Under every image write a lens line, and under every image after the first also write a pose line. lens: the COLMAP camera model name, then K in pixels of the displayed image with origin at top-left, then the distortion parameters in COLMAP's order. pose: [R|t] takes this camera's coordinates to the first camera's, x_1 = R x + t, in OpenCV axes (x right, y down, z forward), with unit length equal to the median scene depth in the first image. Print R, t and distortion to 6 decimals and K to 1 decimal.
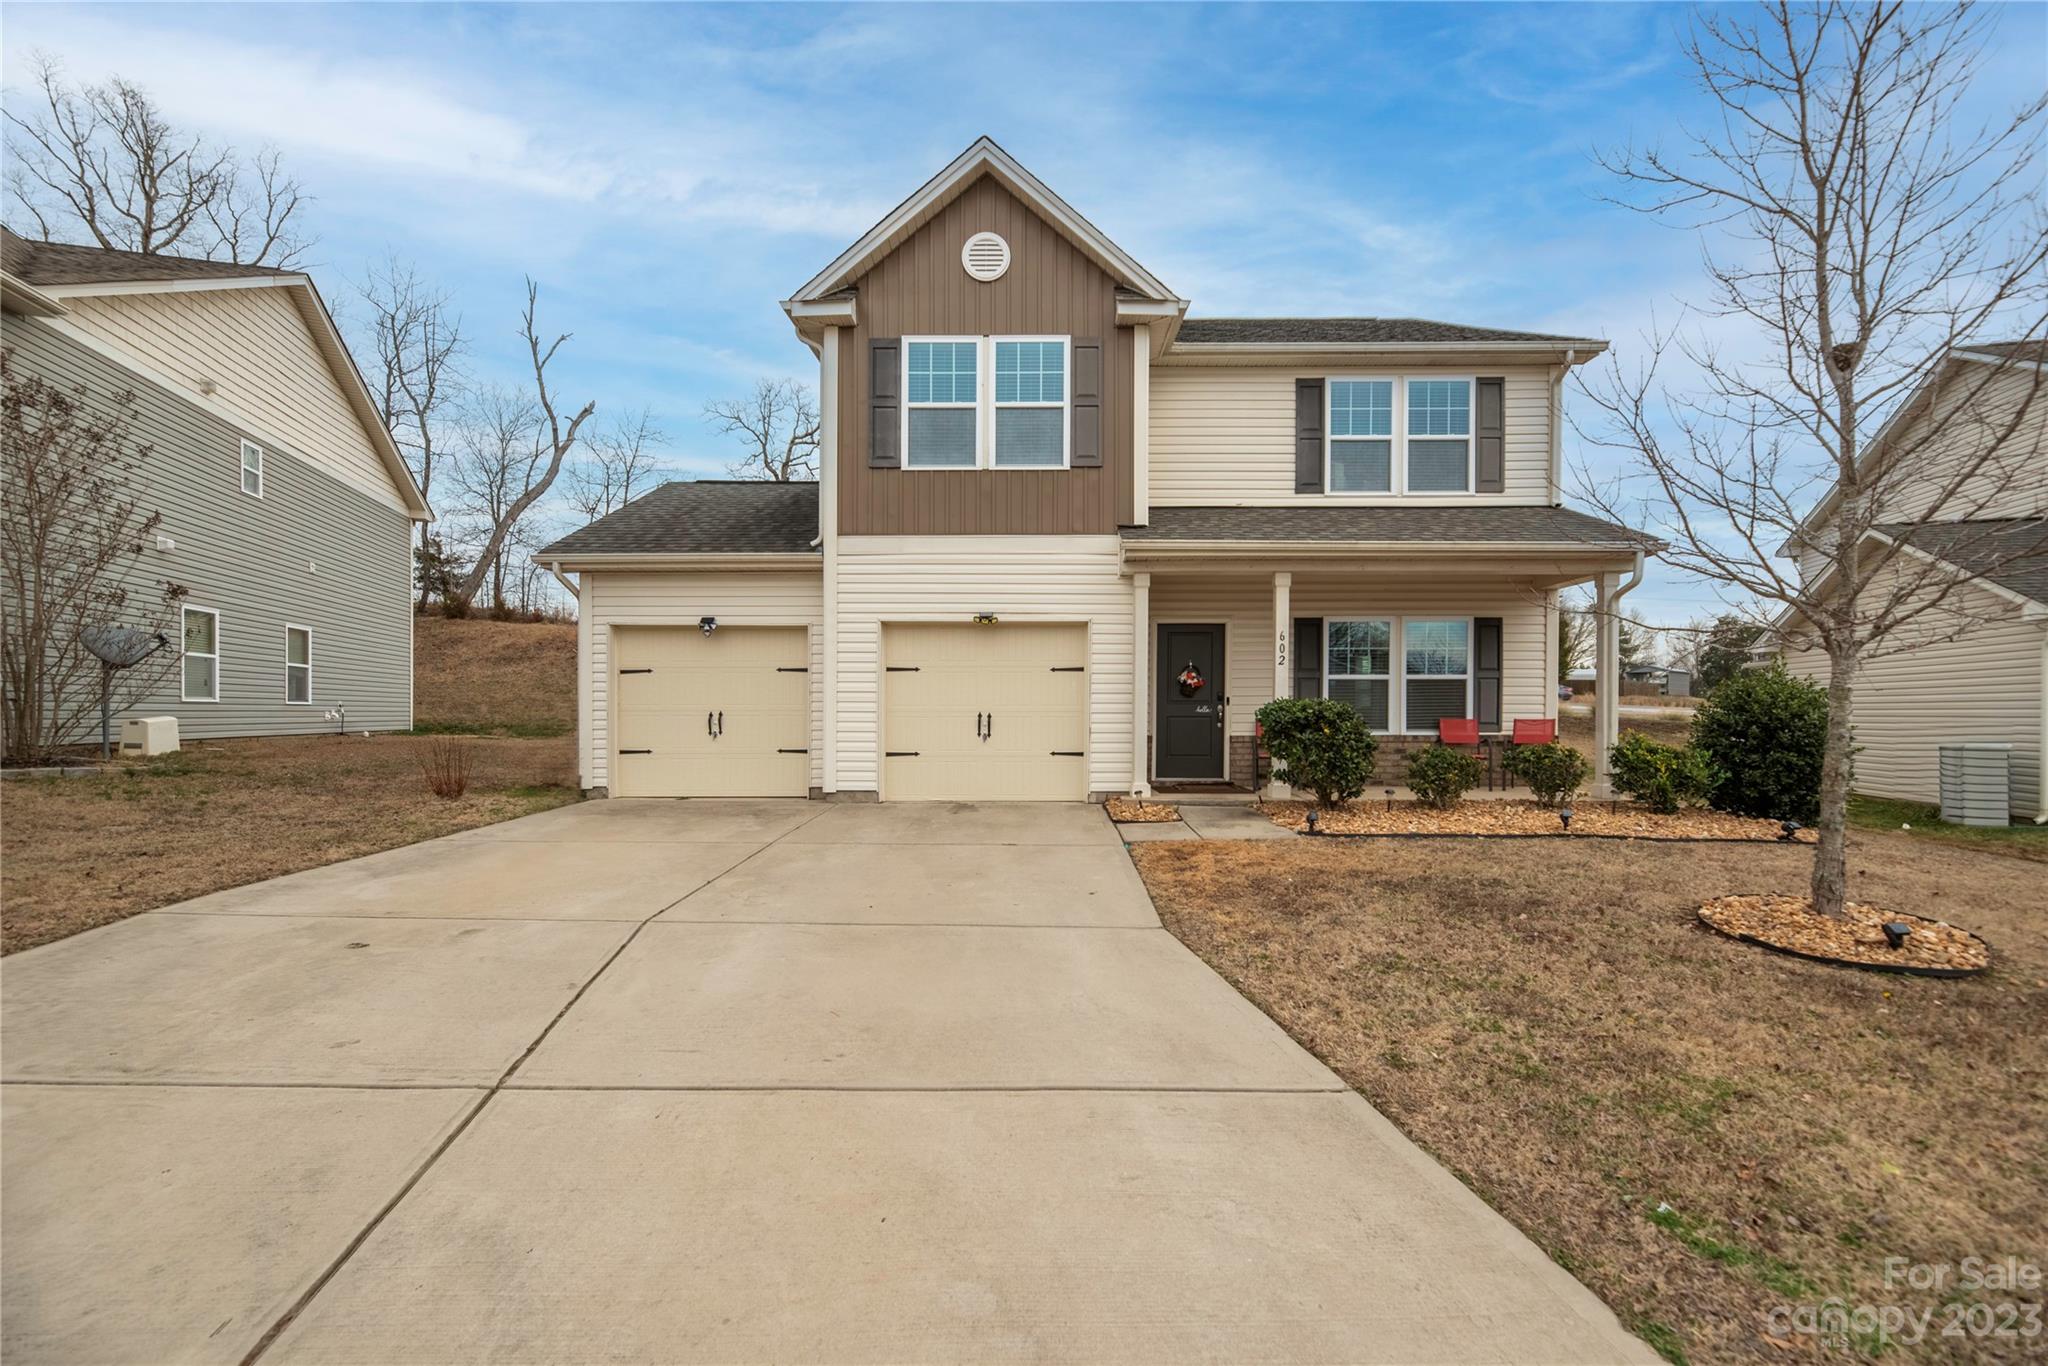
lens RADIAL K [[856.2, 0, 1009.2], [0, 856.2, 722.6], [0, 0, 1]] dist [-0.001434, -0.000162]
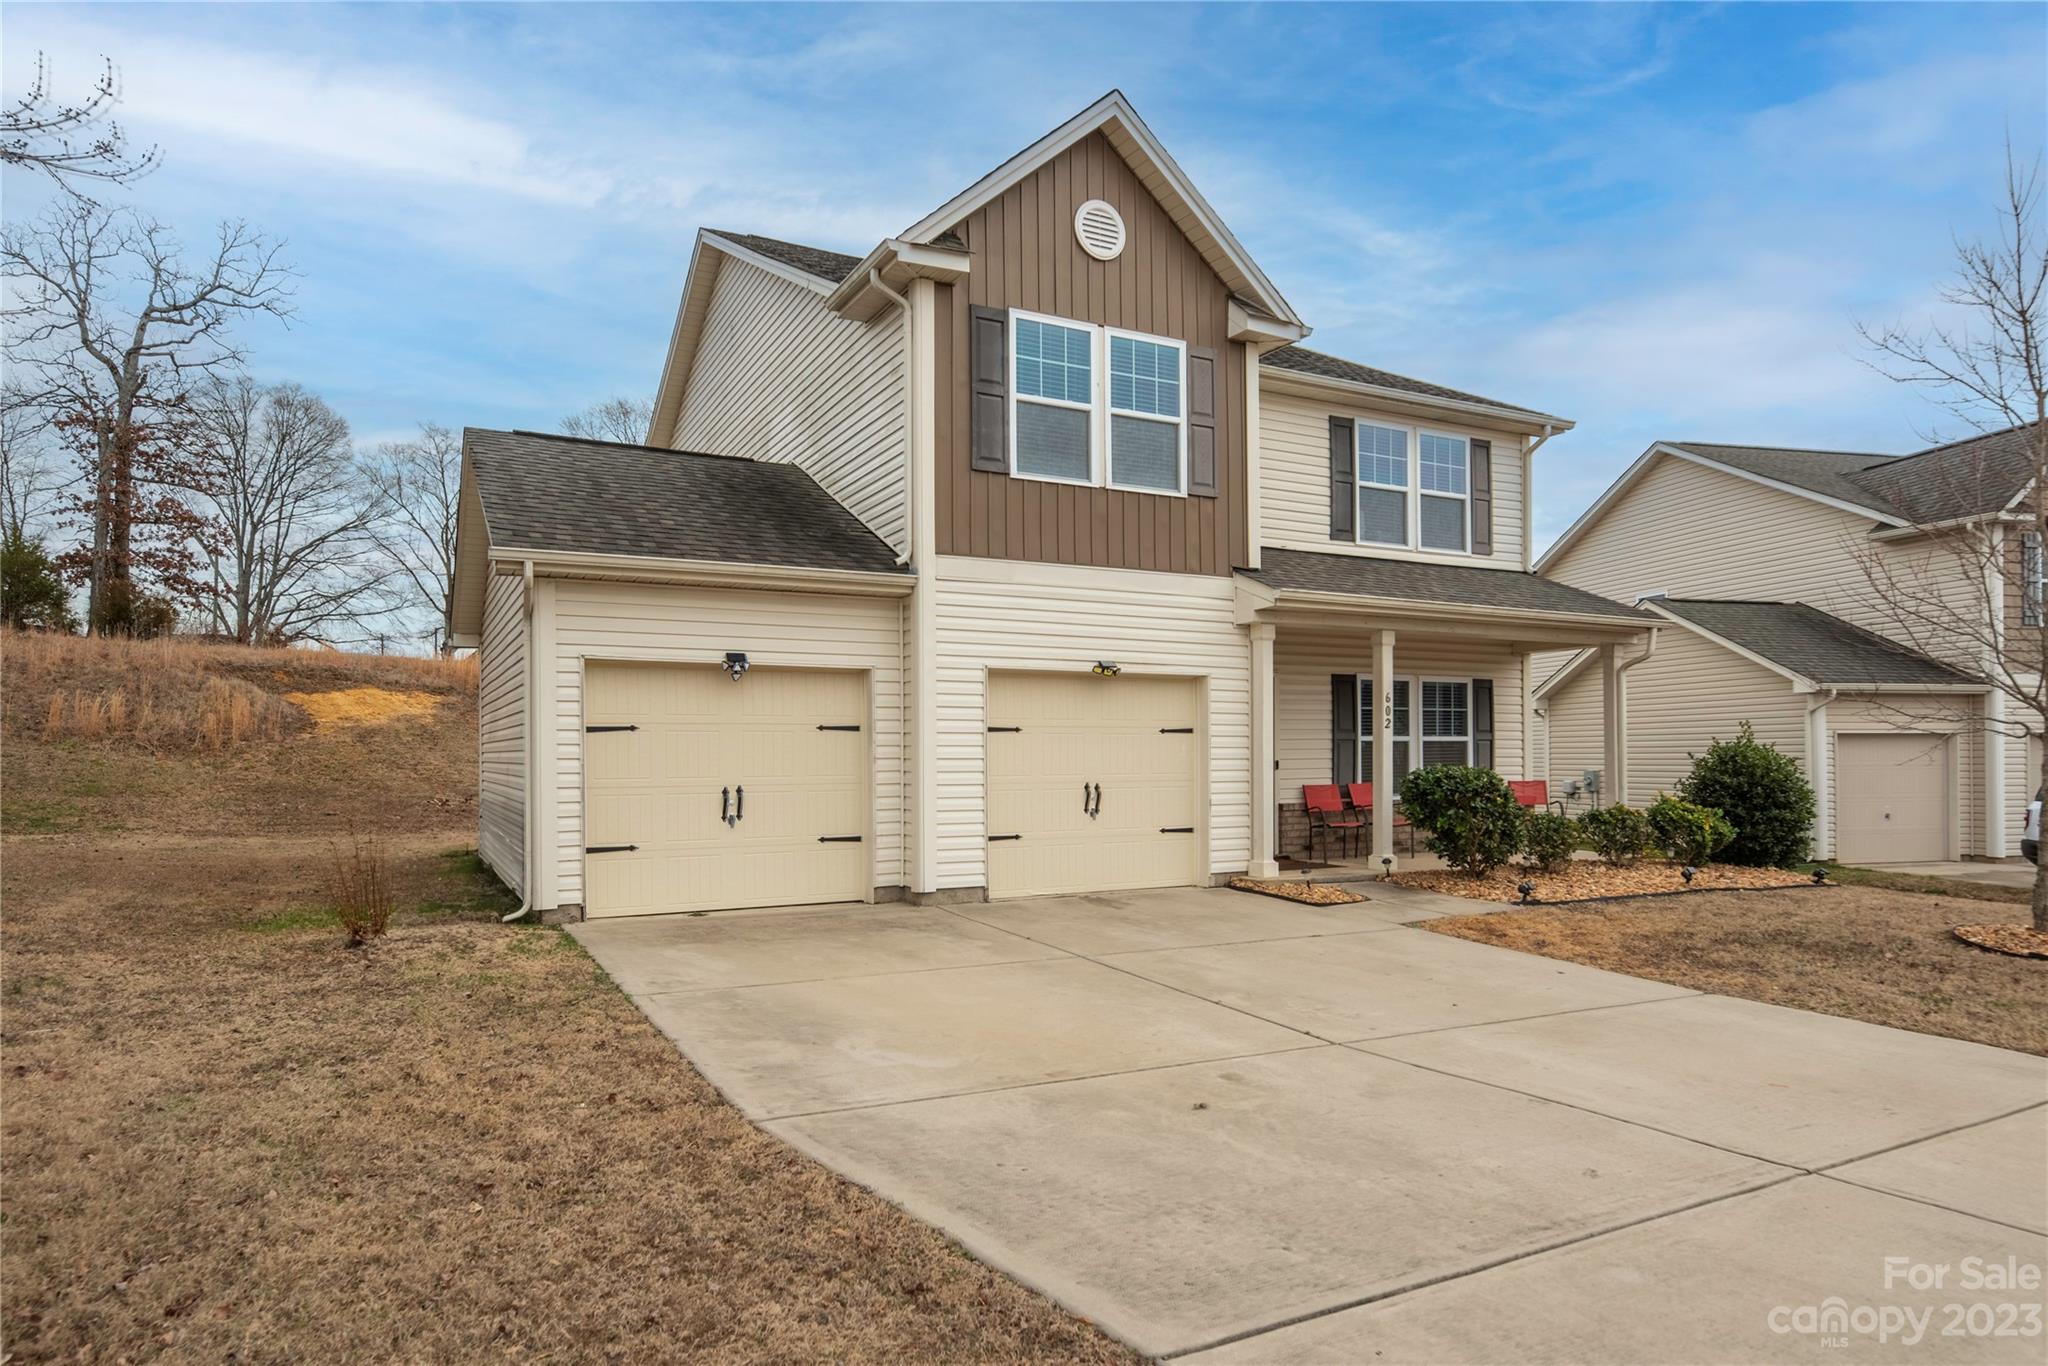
lens RADIAL K [[1182.0, 0, 985.6], [0, 1182.0, 755.0], [0, 0, 1]] dist [0.004662, -0.000139]
pose [[0.887791, -0.004176, 0.460229, -0.644465], [0.012392, 0.999813, -0.014833, -0.023350], [-0.460081, 0.018872, 0.887676, 0.048339]]
